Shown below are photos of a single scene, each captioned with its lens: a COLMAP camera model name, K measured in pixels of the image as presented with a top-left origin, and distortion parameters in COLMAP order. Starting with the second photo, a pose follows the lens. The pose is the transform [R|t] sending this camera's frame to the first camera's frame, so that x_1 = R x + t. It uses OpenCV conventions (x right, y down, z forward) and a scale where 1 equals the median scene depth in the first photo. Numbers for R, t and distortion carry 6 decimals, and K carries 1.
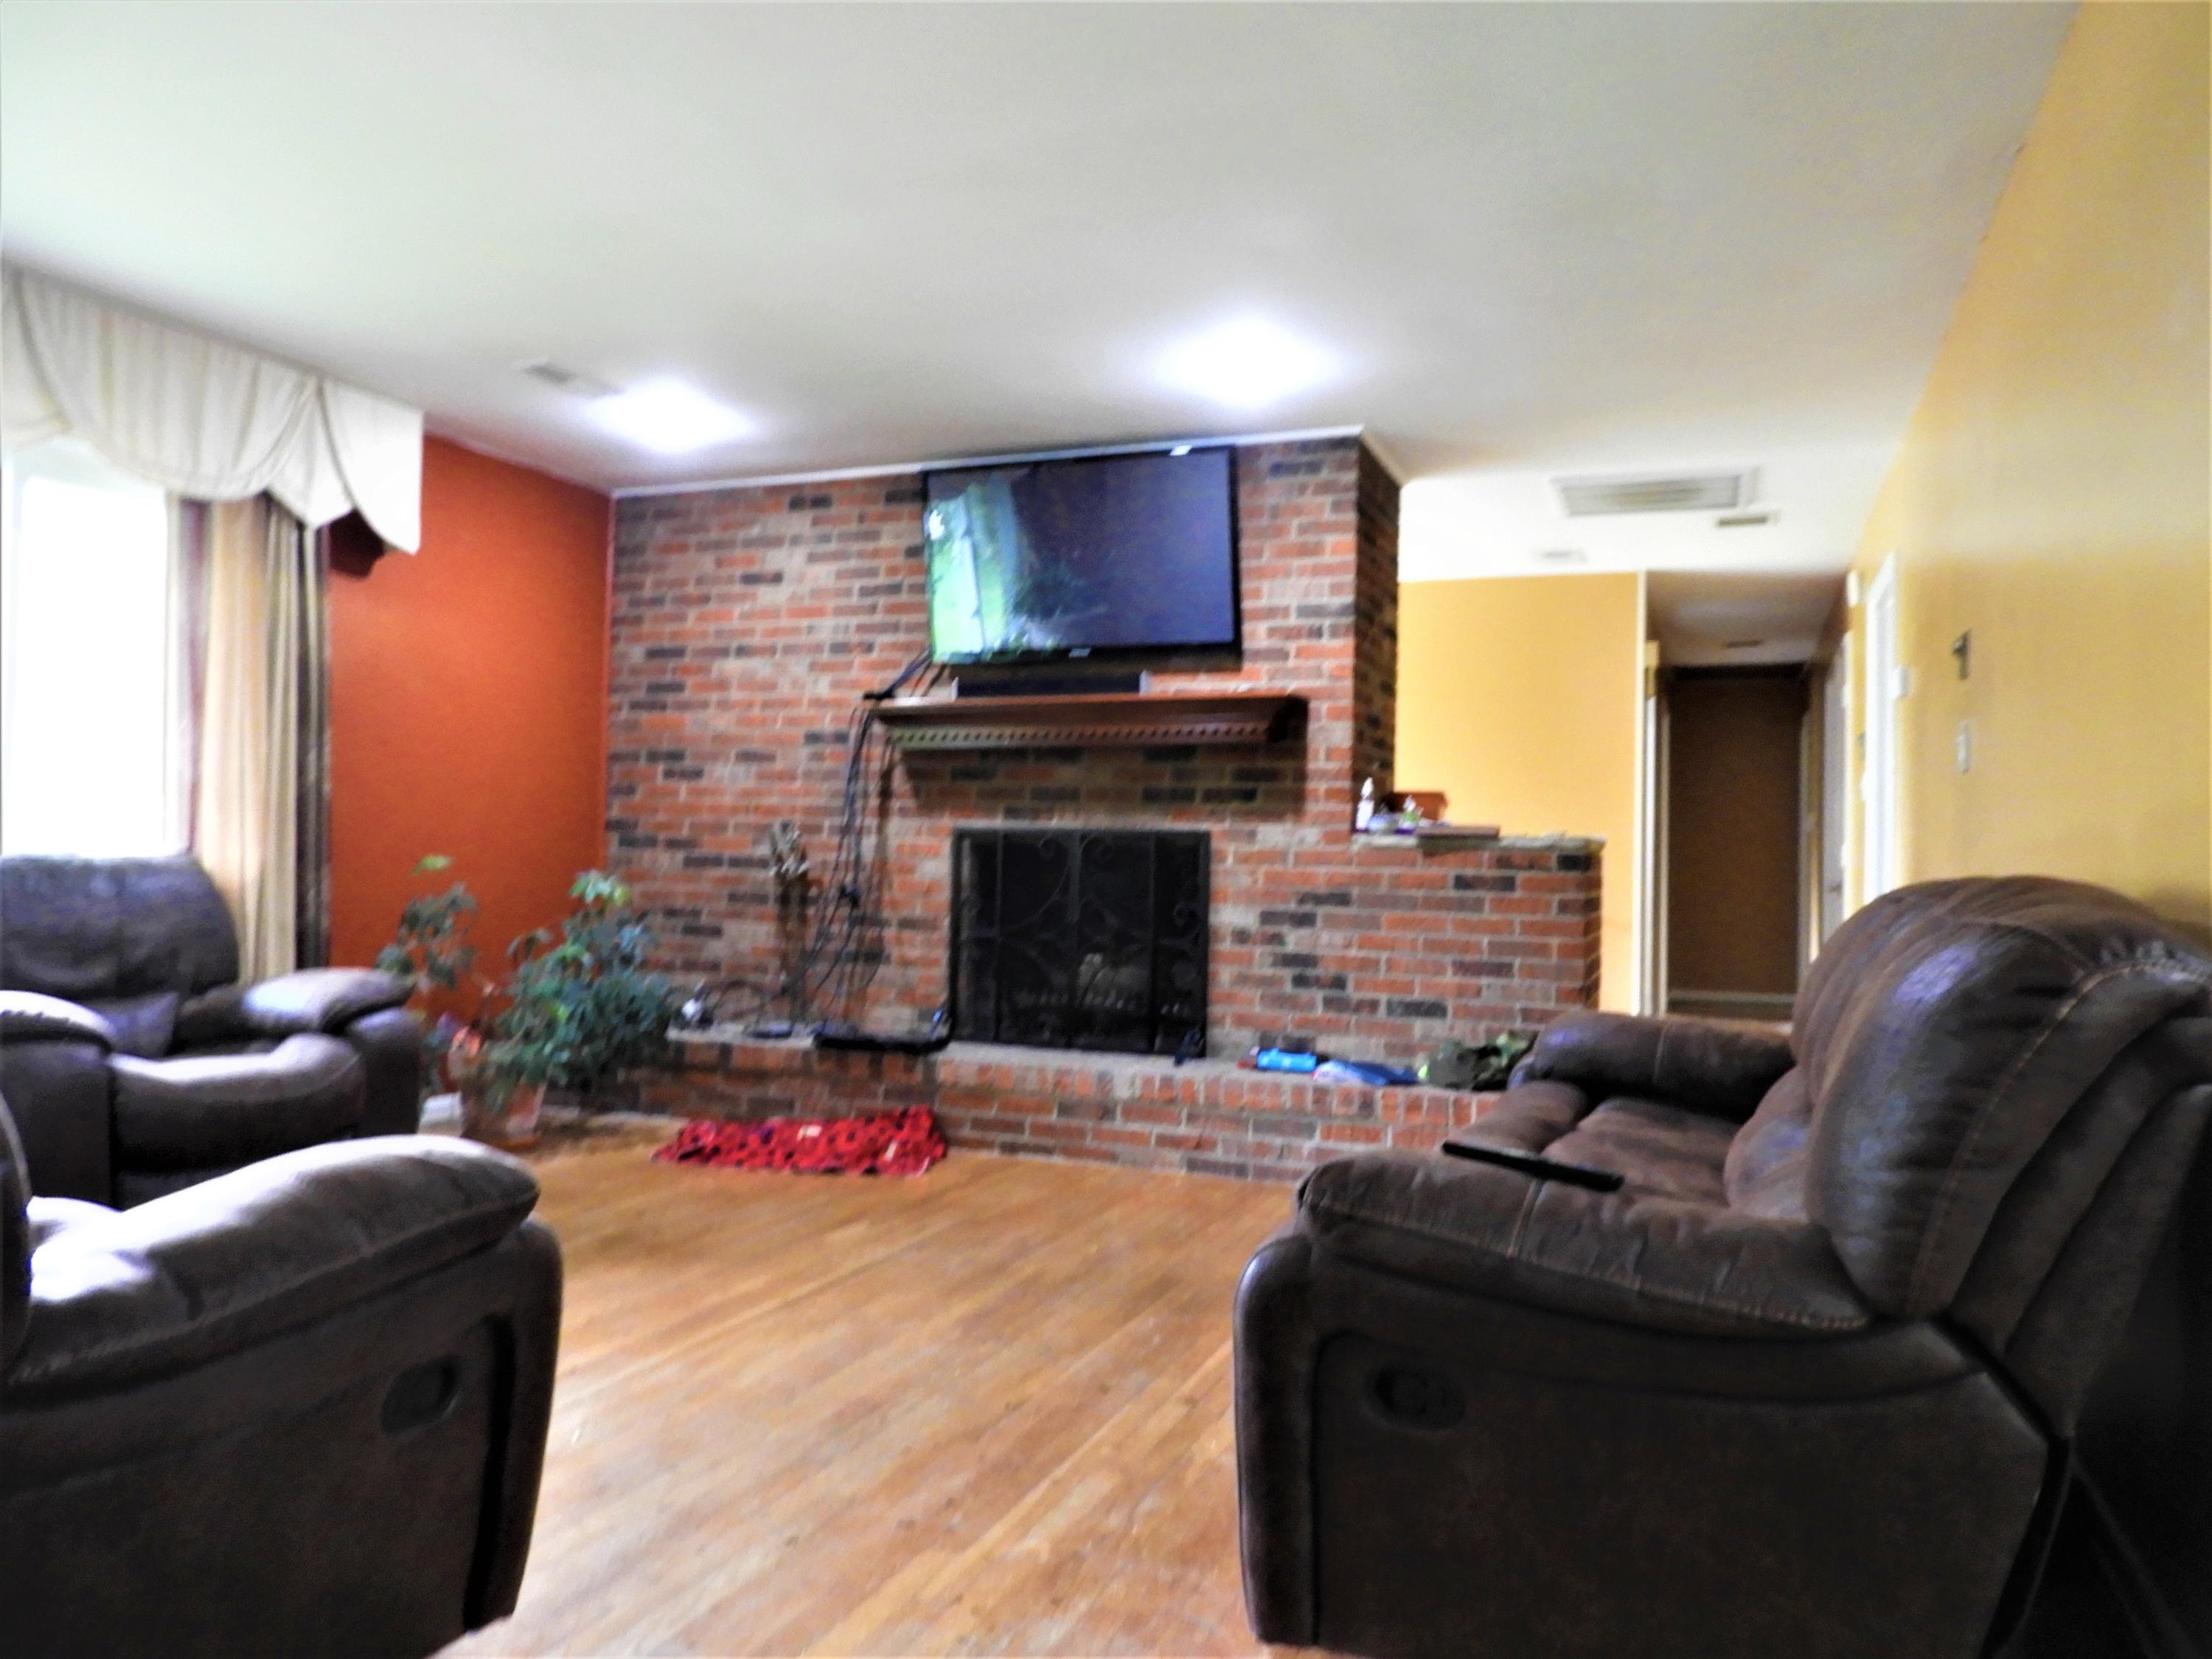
lens RADIAL K [[1549.7, 0, 1105.8], [0, 1549.7, 836.0], [0, 0, 1]] dist [0.007983, 0.000682]
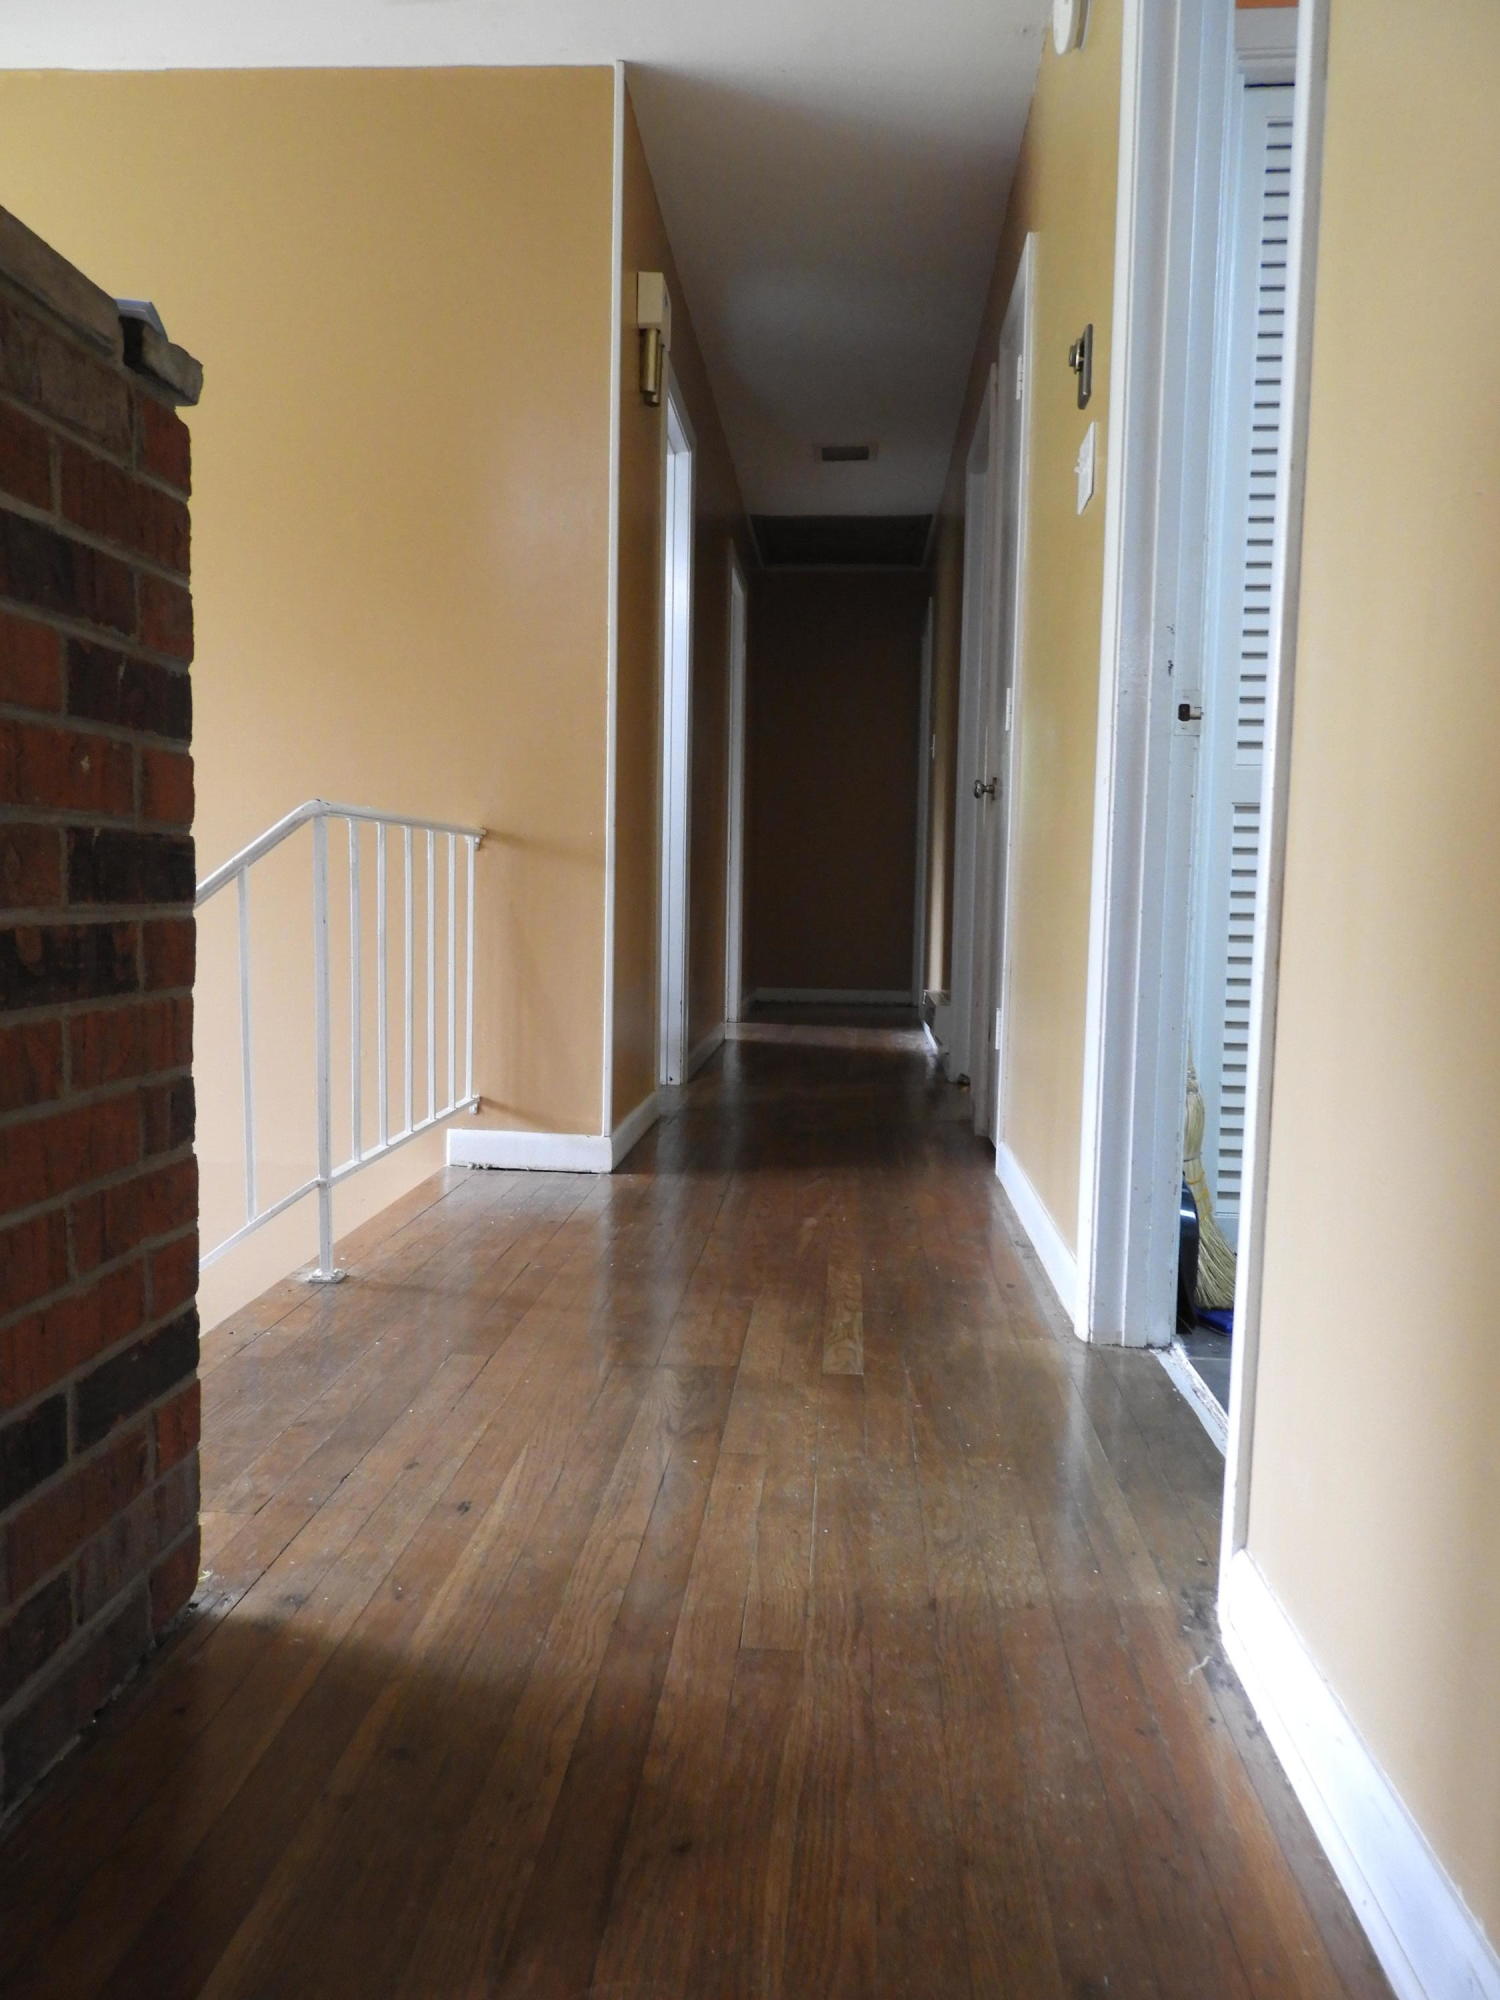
lens RADIAL K [[1401.1, 0, 749.4], [0, 1401.1, 999.5], [0, 0, 1]] dist [0.007983, 0.000682]
pose [[0.952054, -0.022545, 0.305097, 0.248915], [-0.008793, 0.994853, 0.100950, 0.054157], [-0.305803, -0.098792, 0.946956, 0.569731]]
